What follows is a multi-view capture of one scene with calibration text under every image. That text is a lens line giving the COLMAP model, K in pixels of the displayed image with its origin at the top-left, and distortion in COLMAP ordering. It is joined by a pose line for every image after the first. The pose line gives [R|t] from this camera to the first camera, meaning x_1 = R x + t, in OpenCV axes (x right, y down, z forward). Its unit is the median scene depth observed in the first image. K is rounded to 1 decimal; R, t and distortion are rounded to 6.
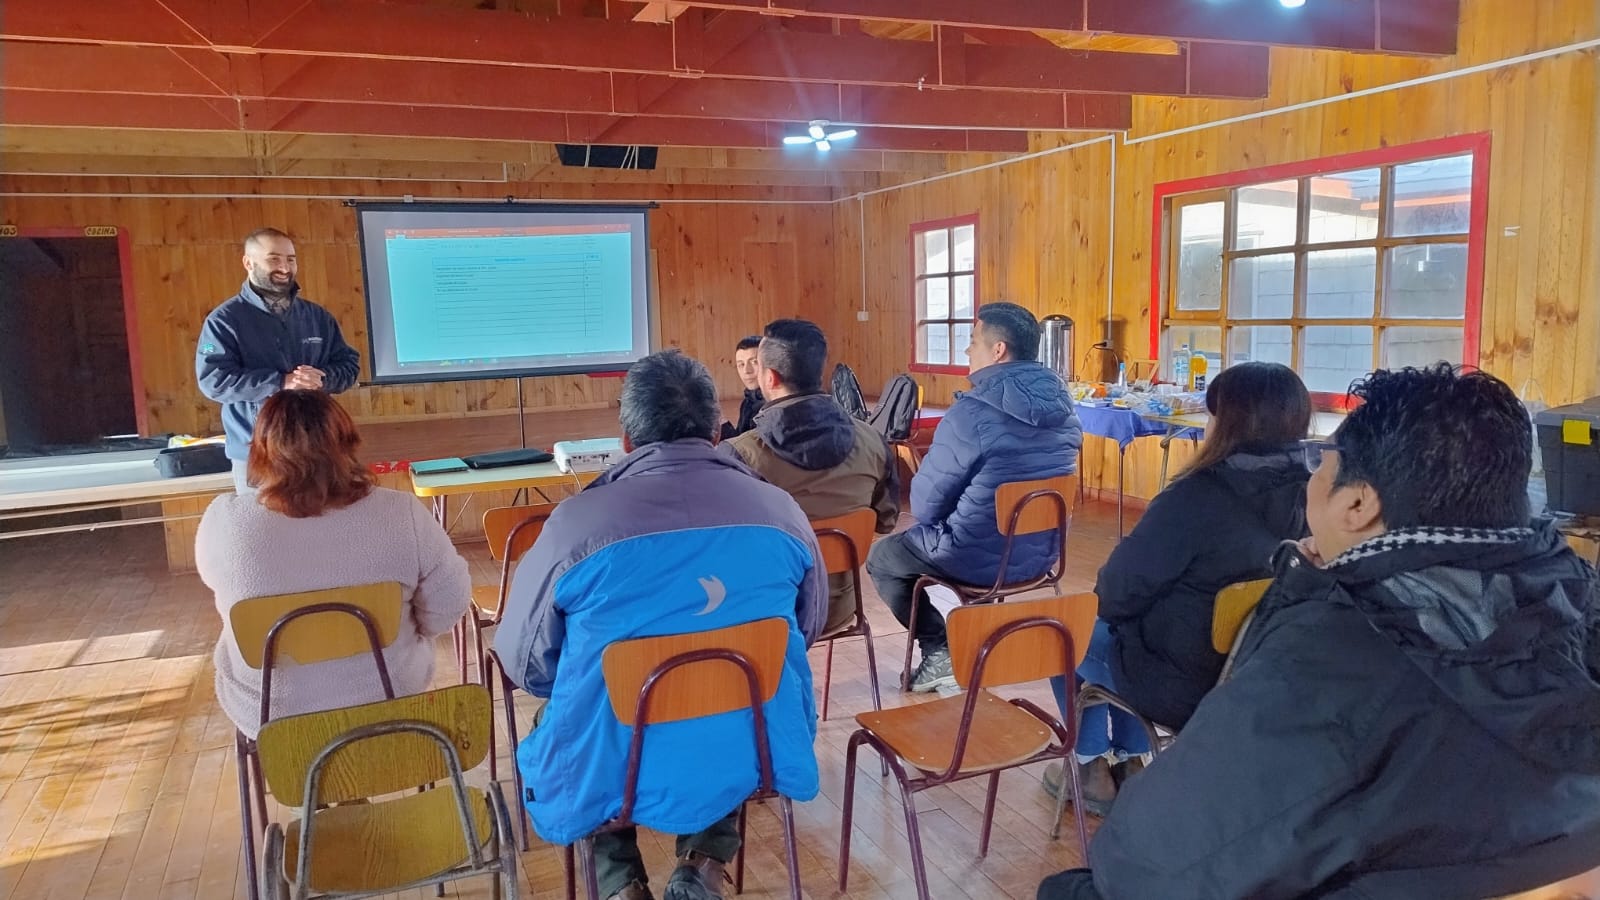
lens RADIAL K [[1119.0, 0, 800.0], [0, 1119.0, 450.0], [0, 0, 1]] dist [0.047721, -0.045153]
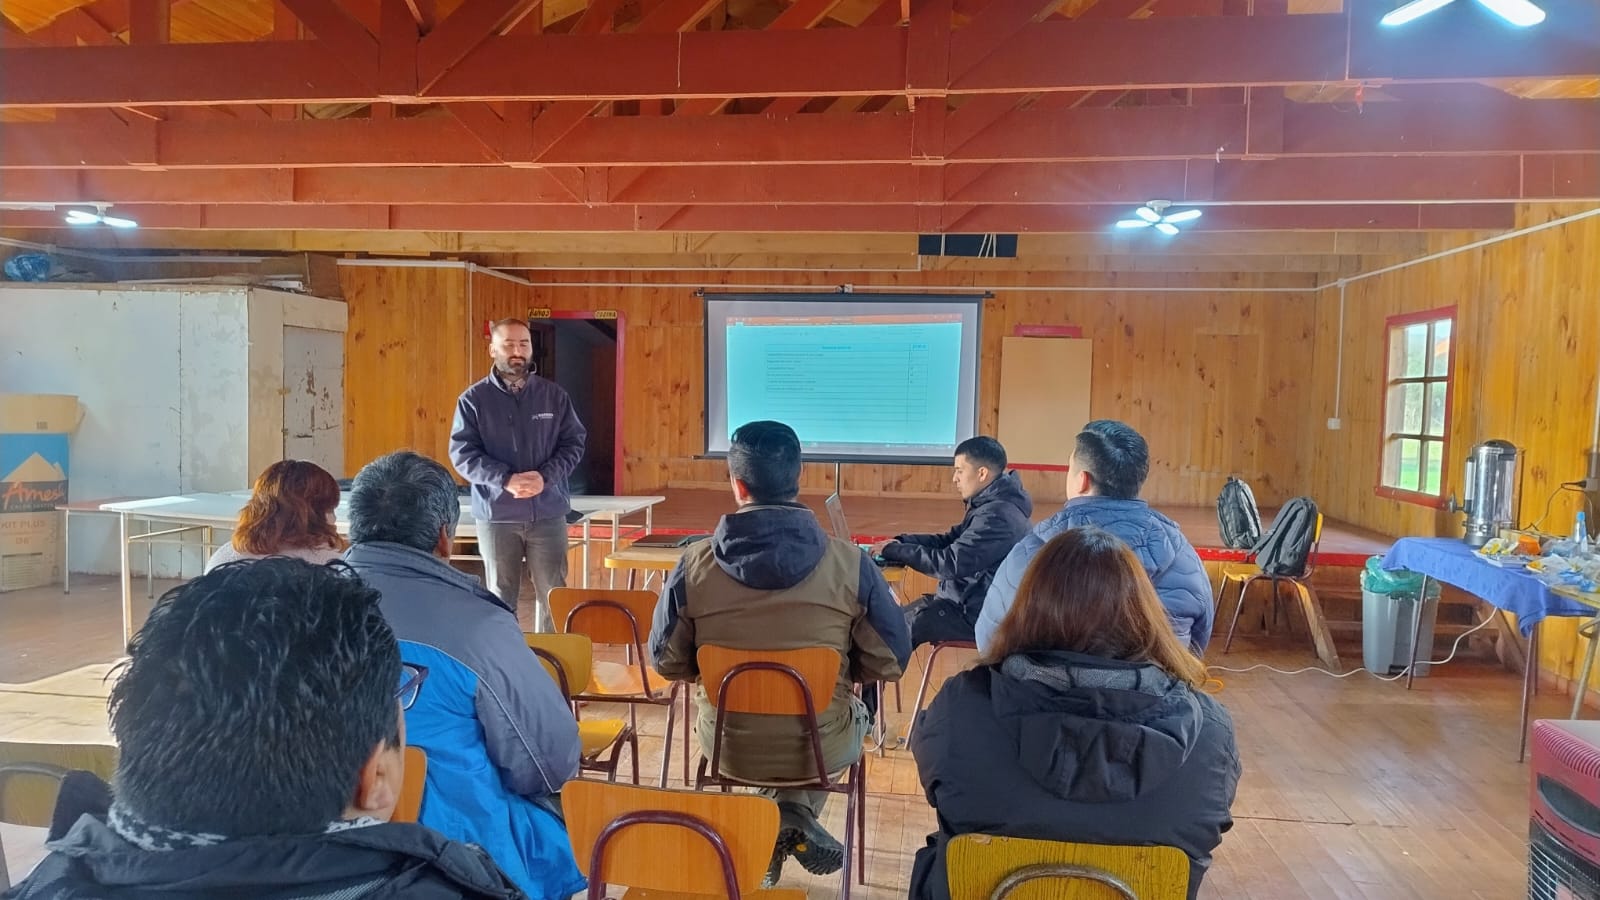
lens RADIAL K [[1119.0, 0, 800.0], [0, 1119.0, 450.0], [0, 0, 1]] dist [0.047721, -0.045153]
pose [[0.856326, 0.076917, -0.510676, 0.192657], [-0.113923, 0.992621, -0.041525, -0.025033], [0.503713, 0.093737, 0.858770, 0.095743]]
